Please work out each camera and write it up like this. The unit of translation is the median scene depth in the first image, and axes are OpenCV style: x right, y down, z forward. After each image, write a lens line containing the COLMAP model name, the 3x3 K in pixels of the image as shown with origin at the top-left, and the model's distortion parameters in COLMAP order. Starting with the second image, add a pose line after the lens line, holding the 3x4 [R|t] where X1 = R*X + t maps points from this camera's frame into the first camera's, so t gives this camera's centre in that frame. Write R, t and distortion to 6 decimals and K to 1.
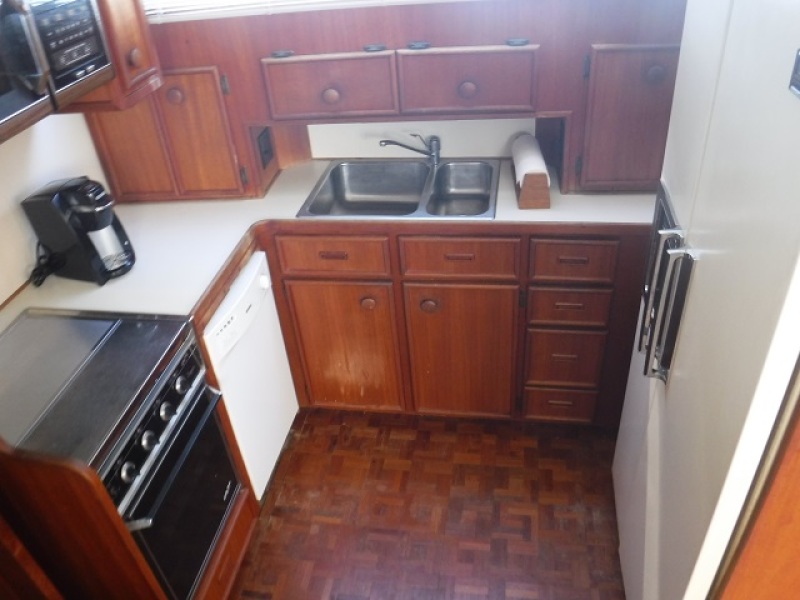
lens RADIAL K [[647.4, 0, 383.4], [0, 647.4, 299.5], [0, 0, 1]] dist [-0.096605, 0.014611]
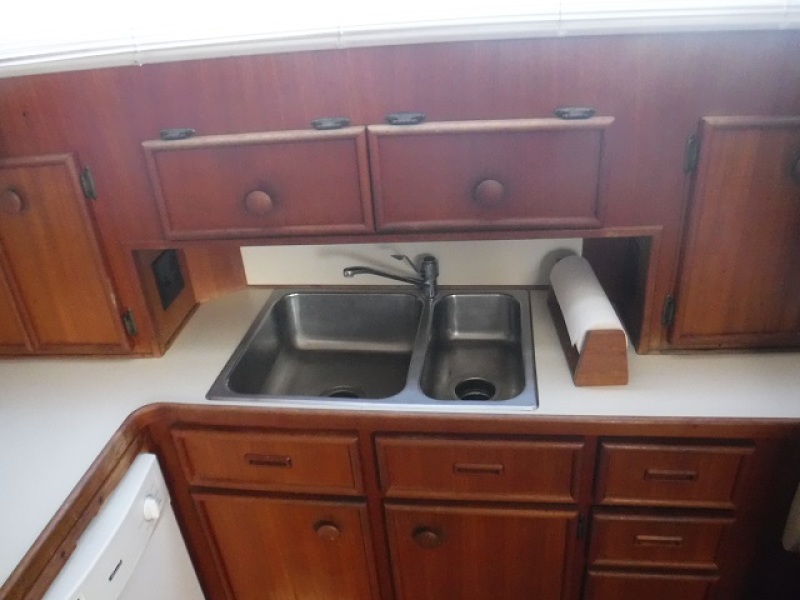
lens RADIAL K [[635.4, 0, 391.4], [0, 635.4, 298.2], [0, 0, 1]] dist [-0.102157, 0.028375]
pose [[0.999049, -0.010493, 0.042316, 0.014751], [0.015081, 0.993861, -0.109600, -0.155700], [-0.040906, 0.110134, 0.993075, 0.403607]]
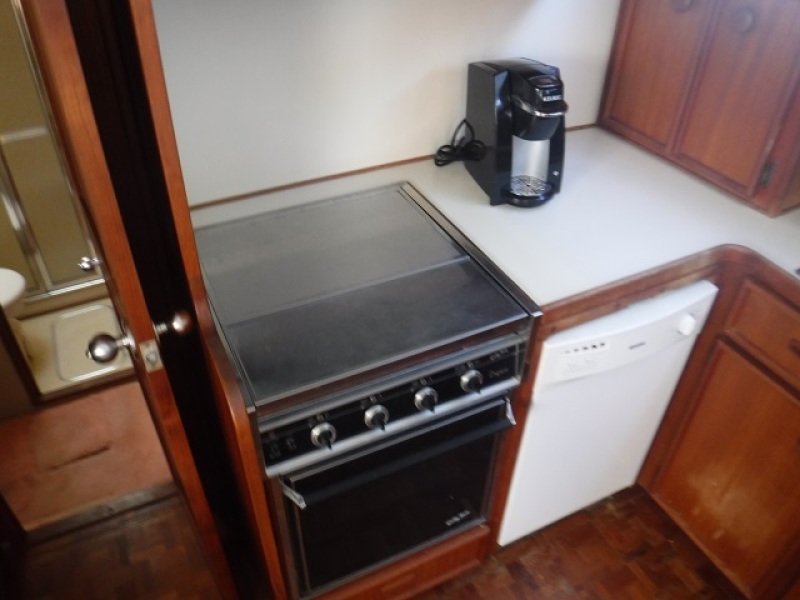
lens RADIAL K [[635.4, 0, 391.4], [0, 635.4, 298.2], [0, 0, 1]] dist [-0.102157, 0.028375]
pose [[0.590033, 0.575261, -0.566513, -0.017566], [-0.511987, 0.809137, 0.288388, -0.079039], [0.624284, 0.119888, 0.771943, 0.313365]]
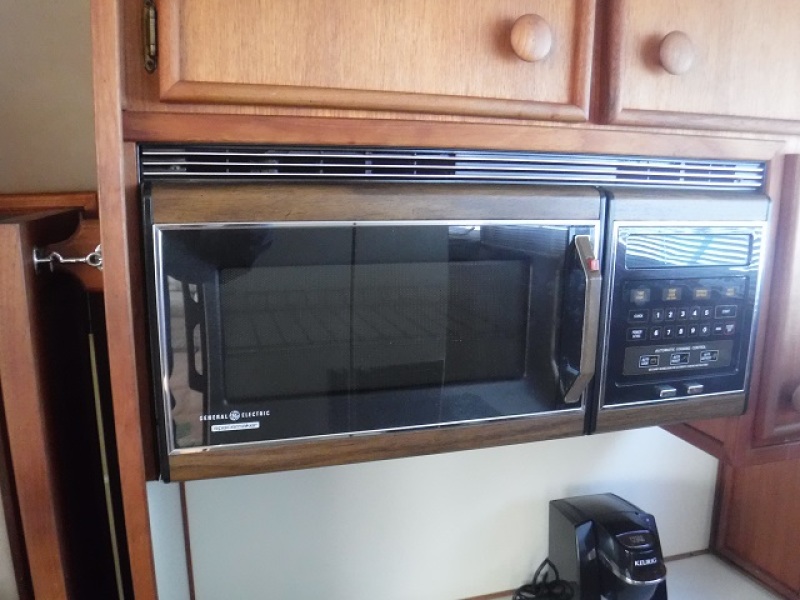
lens RADIAL K [[635.4, 0, 391.4], [0, 635.4, 298.2], [0, 0, 1]] dist [-0.102157, 0.028375]
pose [[0.434888, 0.249281, -0.865293, -0.089550], [-0.544664, 0.838031, -0.032316, -0.193795], [0.717086, 0.485348, 0.500224, 0.348647]]
